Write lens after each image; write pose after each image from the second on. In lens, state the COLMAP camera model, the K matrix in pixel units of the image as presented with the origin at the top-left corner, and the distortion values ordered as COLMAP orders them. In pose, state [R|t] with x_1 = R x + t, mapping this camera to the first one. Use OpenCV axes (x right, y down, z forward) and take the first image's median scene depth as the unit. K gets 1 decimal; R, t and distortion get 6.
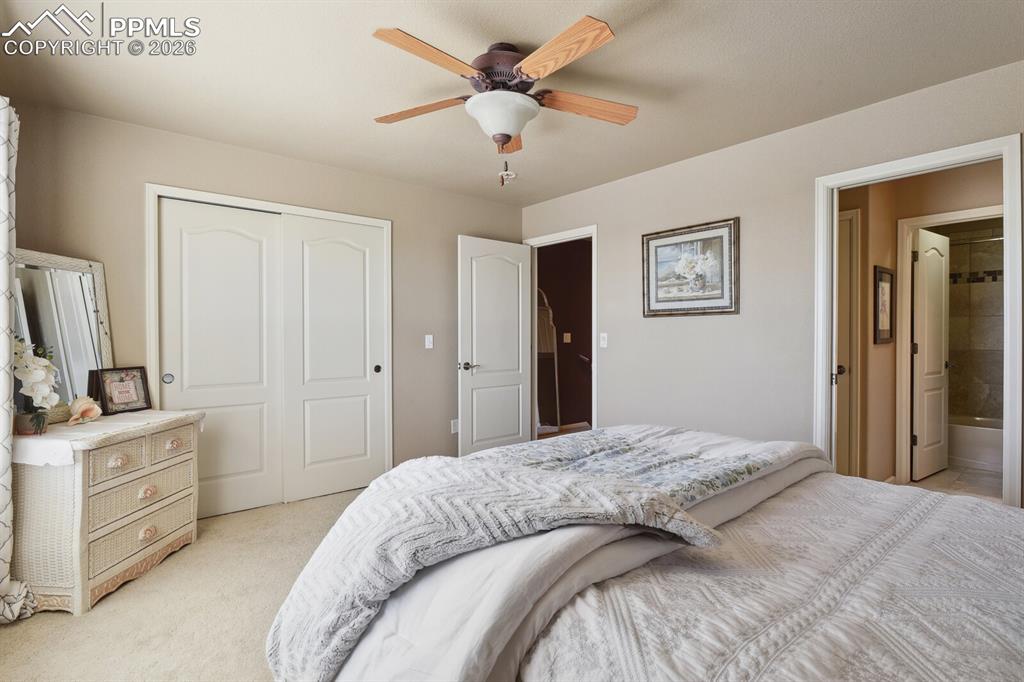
lens RADIAL K [[499.9, 0, 518.4], [0, 499.9, 340.9], [0, 0, 1]] dist [-0.005108, -0.000872]
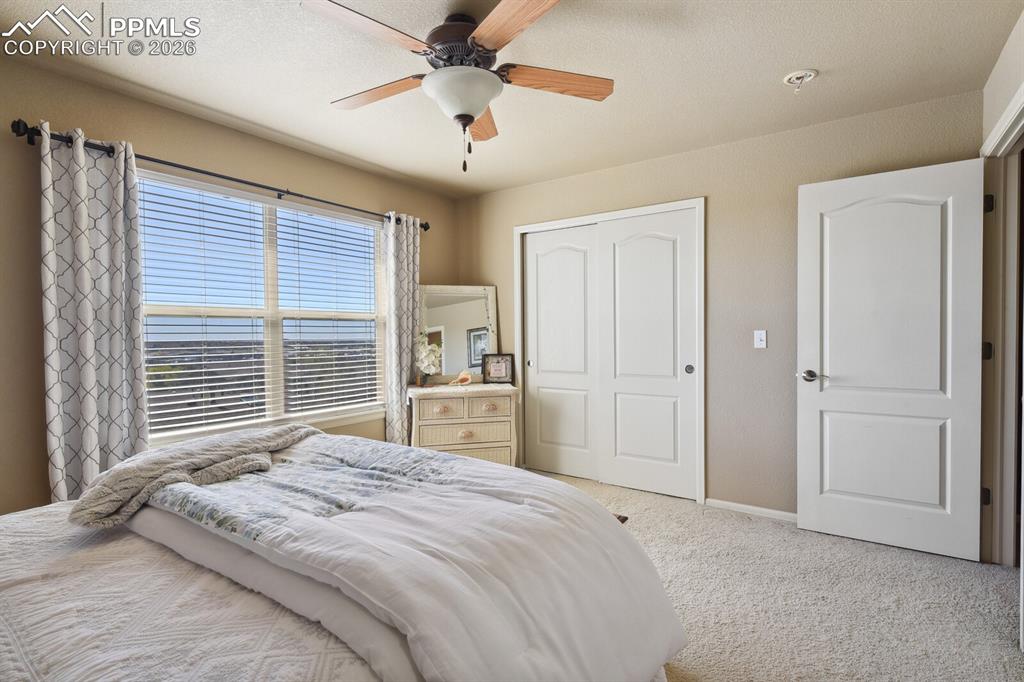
lens RADIAL K [[499.9, 0, 518.4], [0, 499.9, 340.9], [0, 0, 1]] dist [-0.005108, -0.000872]
pose [[0.242733, 0.015673, -0.969966, 0.605688], [-0.003277, 0.999877, 0.015336, -0.008174], [0.970088, -0.000544, 0.242755, 0.593747]]
